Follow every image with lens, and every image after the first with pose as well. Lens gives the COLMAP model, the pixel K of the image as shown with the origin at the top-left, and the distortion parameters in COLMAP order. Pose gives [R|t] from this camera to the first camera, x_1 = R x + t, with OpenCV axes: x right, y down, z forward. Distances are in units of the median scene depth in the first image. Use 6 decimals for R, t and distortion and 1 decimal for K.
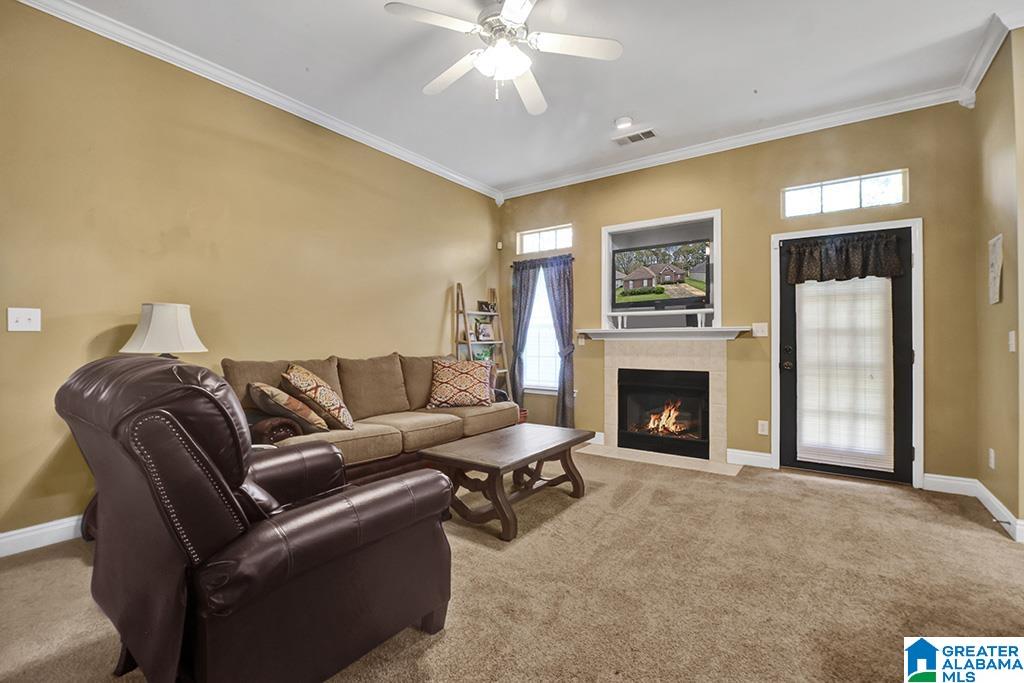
lens RADIAL K [[455.4, 0, 509.1], [0, 455.4, 344.0], [0, 0, 1]] dist [-0.003358, -0.000955]
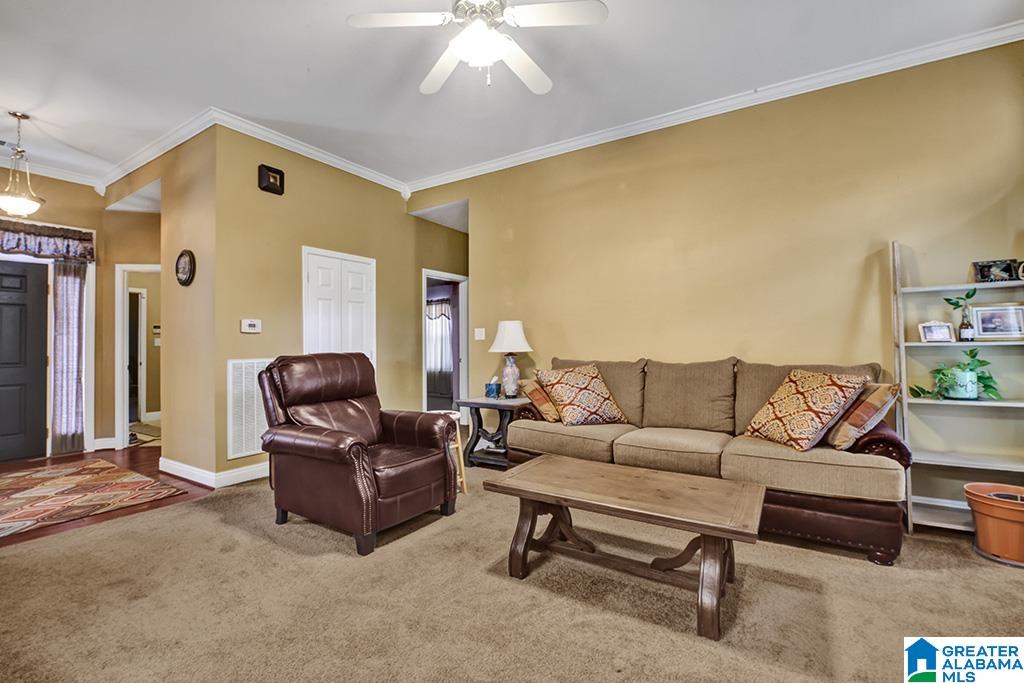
lens RADIAL K [[455.4, 0, 509.1], [0, 455.4, 344.0], [0, 0, 1]] dist [-0.003358, -0.000955]
pose [[0.044447, -0.003539, -0.999005, 0.925243], [-0.001927, 0.999992, -0.003628, -0.001600], [0.999010, 0.002087, 0.044440, 1.022811]]
